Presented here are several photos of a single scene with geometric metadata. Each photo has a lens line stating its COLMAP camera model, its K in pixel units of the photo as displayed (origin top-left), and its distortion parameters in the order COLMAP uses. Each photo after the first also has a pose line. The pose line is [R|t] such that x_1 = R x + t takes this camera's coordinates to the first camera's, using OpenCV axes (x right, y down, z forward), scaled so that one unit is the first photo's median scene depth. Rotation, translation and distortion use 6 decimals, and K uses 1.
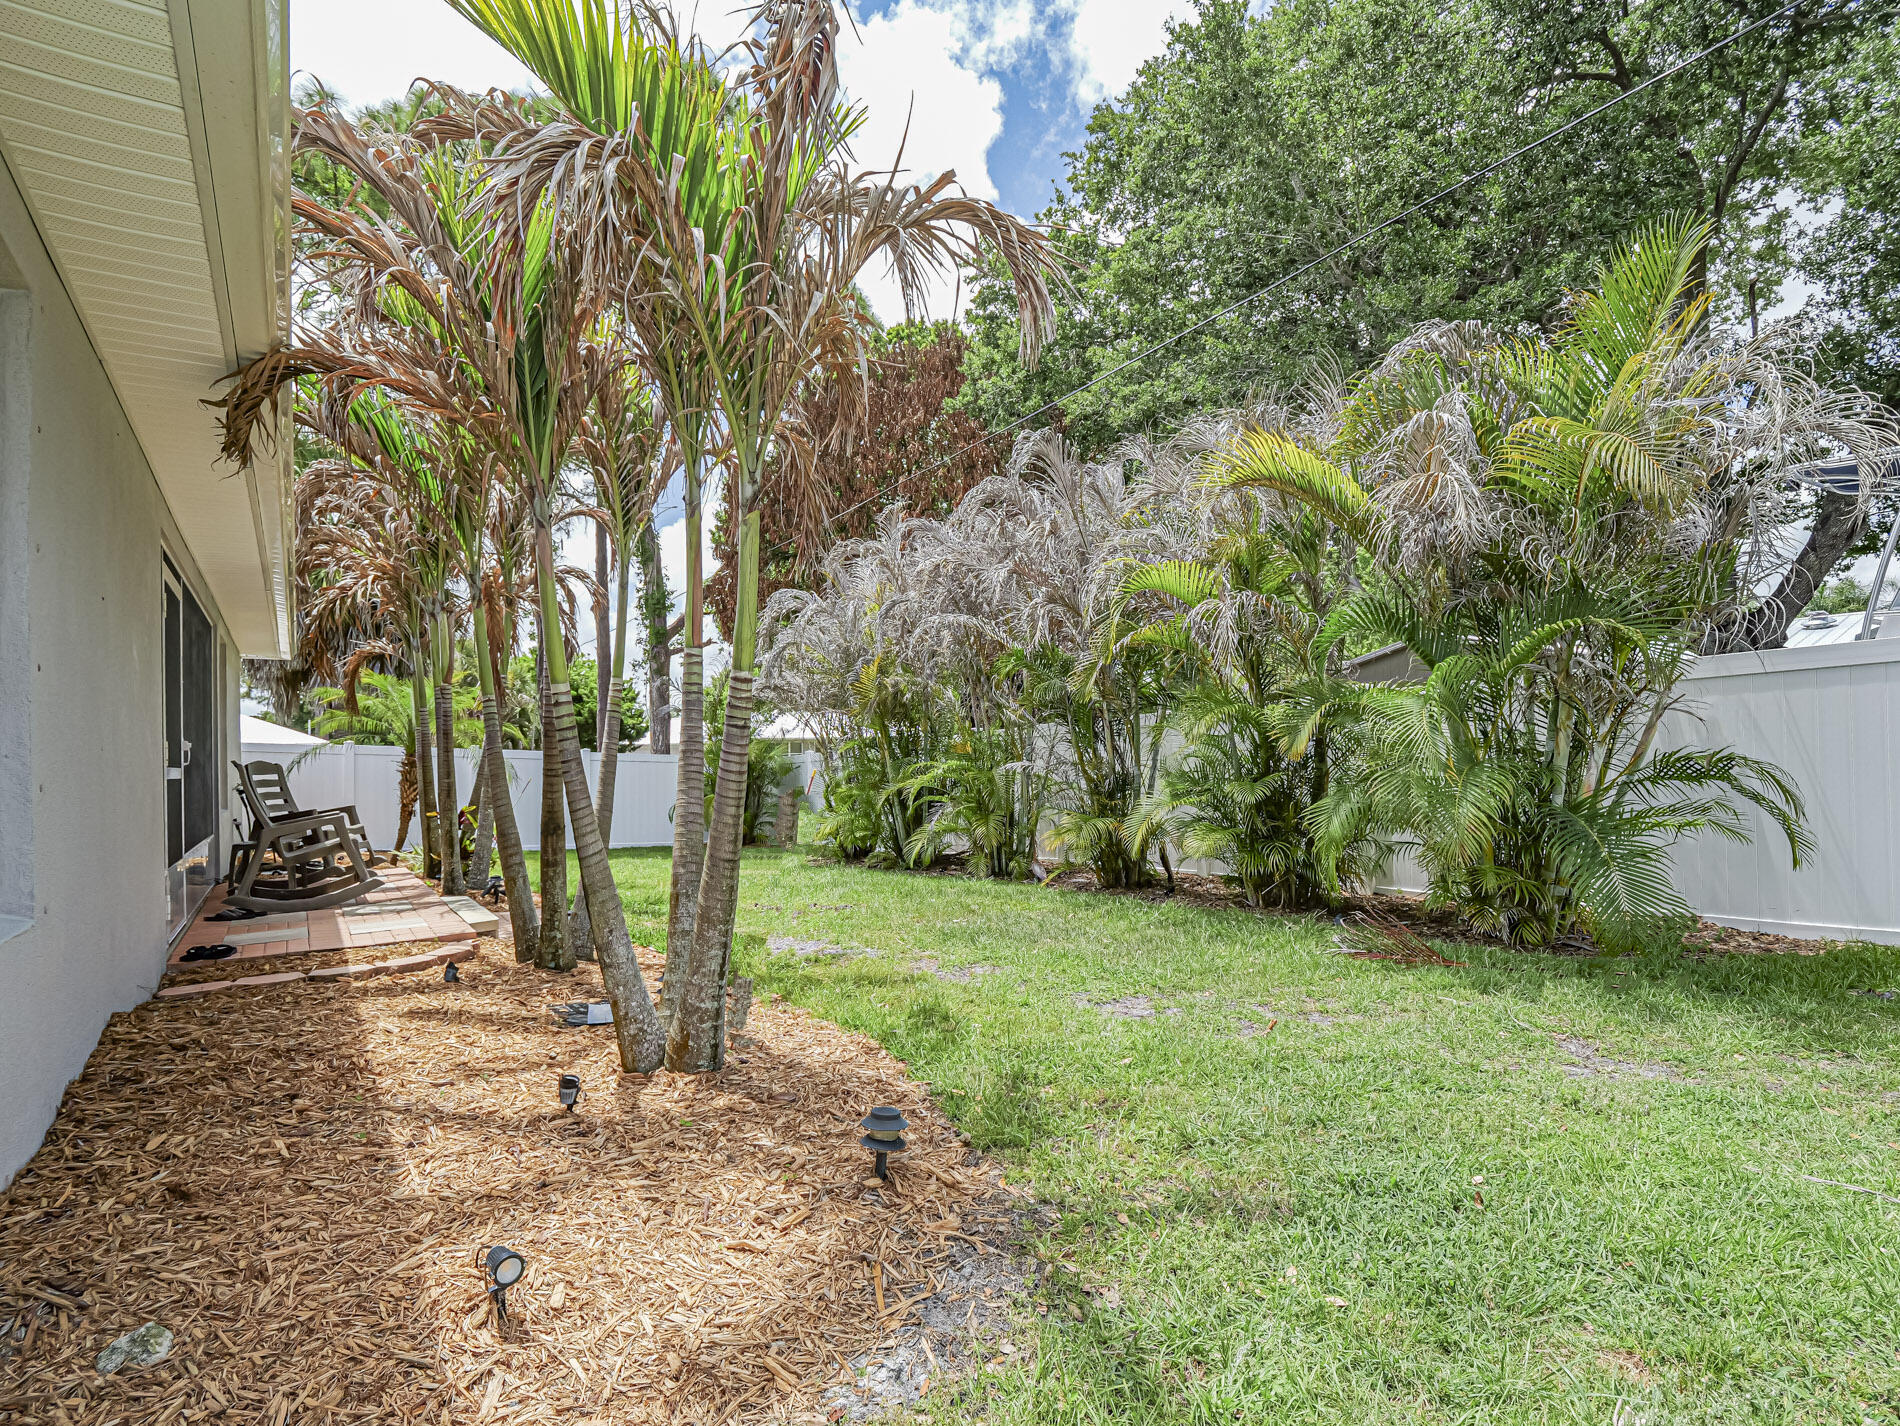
lens RADIAL K [[925.6, 0, 962.1], [0, 925.6, 713.6], [0, 0, 1]] dist [-0.041266, 0.003230]
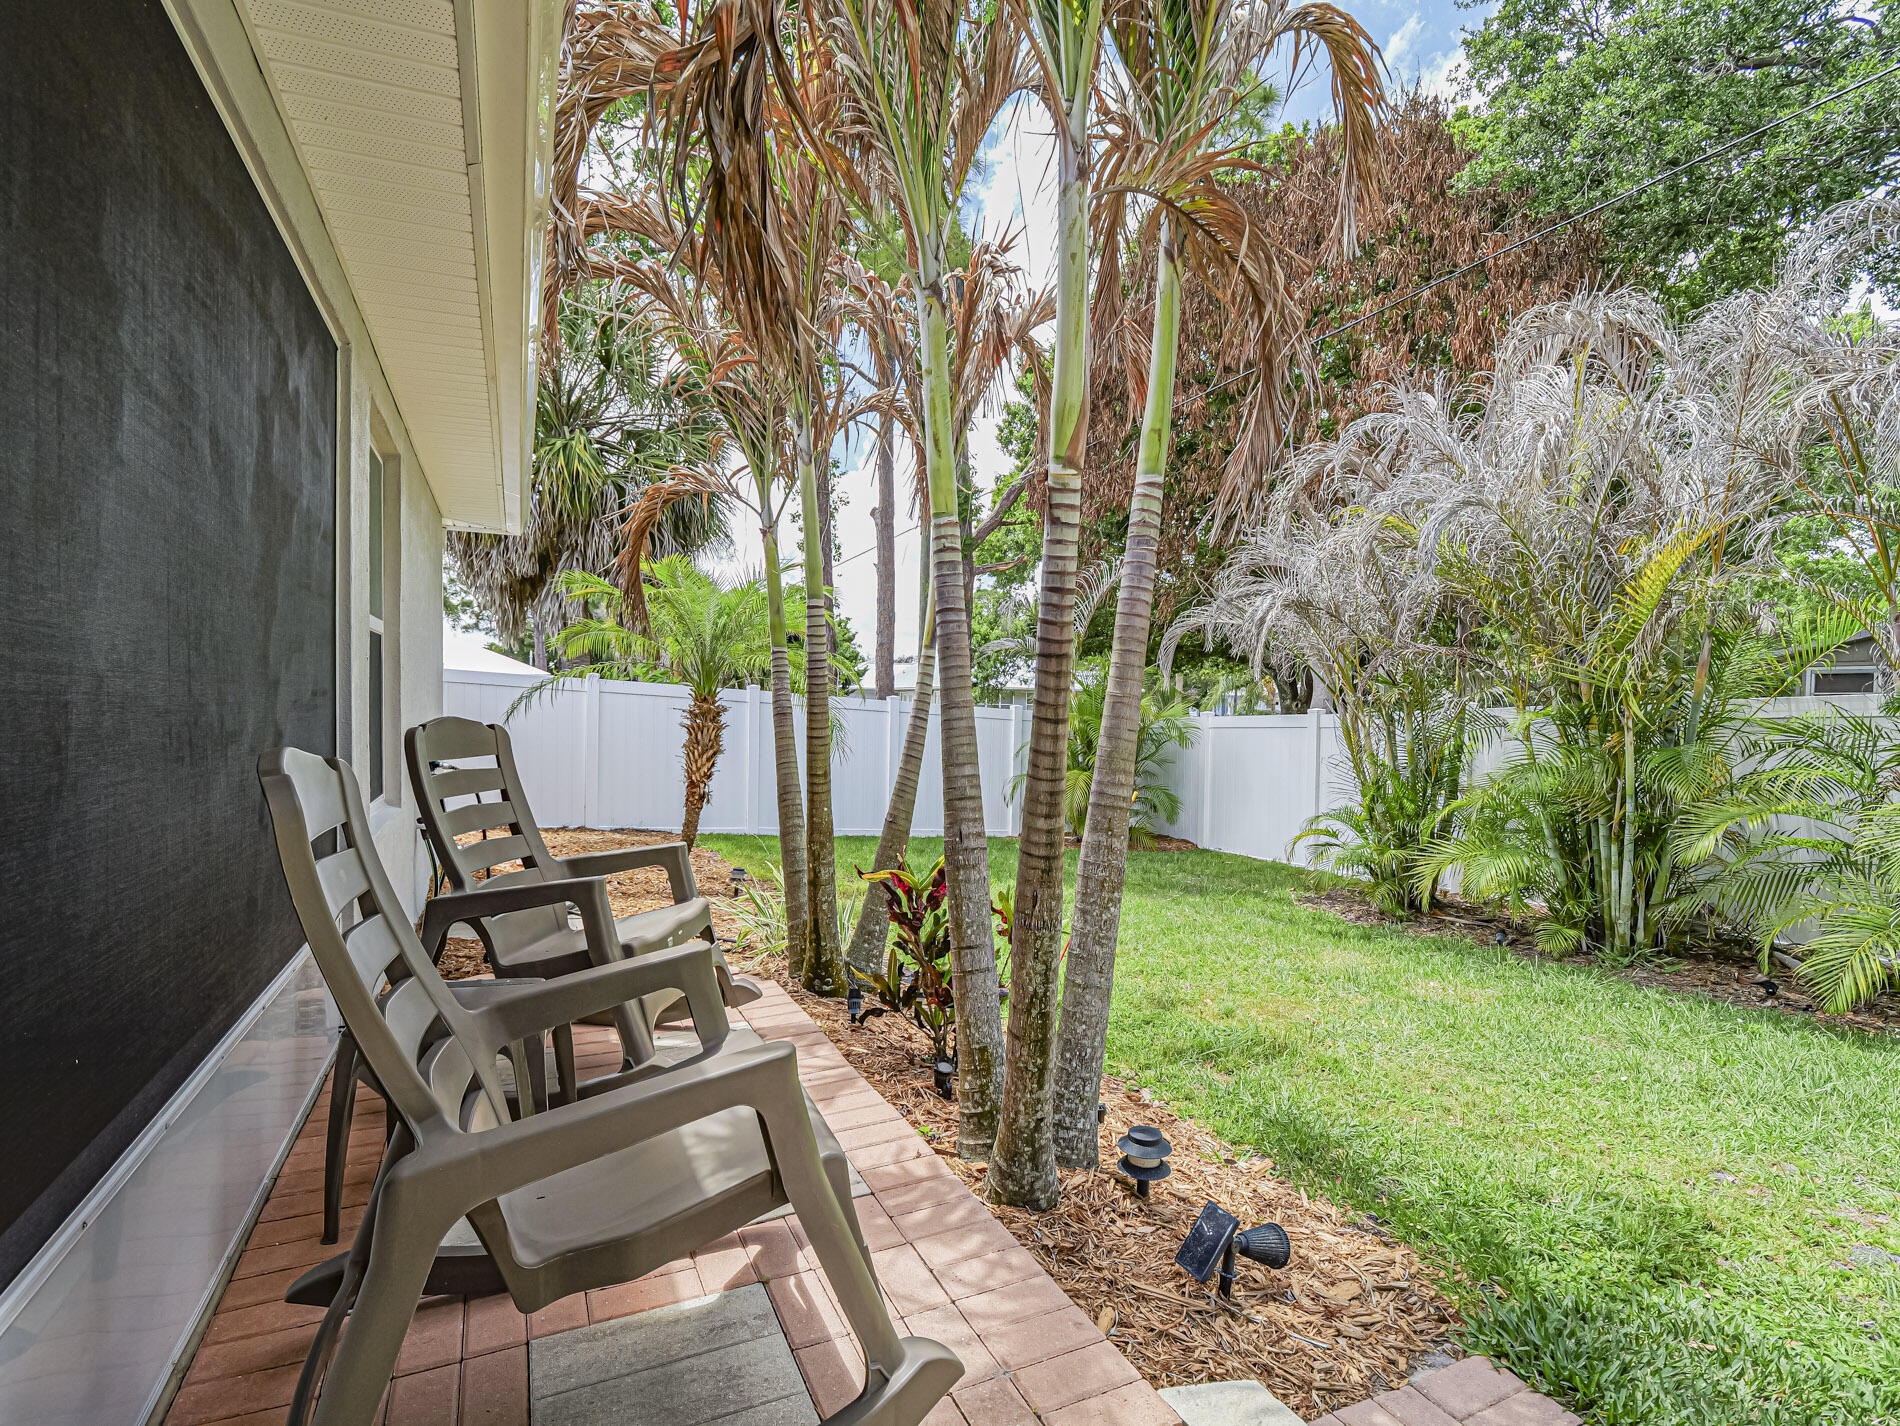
lens RADIAL K [[925.6, 0, 942.9], [0, 925.6, 720.9], [0, 0, 1]] dist [-0.041266, 0.003230]
pose [[0.979244, 0.045978, -0.197402, -0.339291], [-0.033916, 0.997370, 0.064060, 0.015152], [0.199828, -0.056035, 0.978227, 0.451469]]
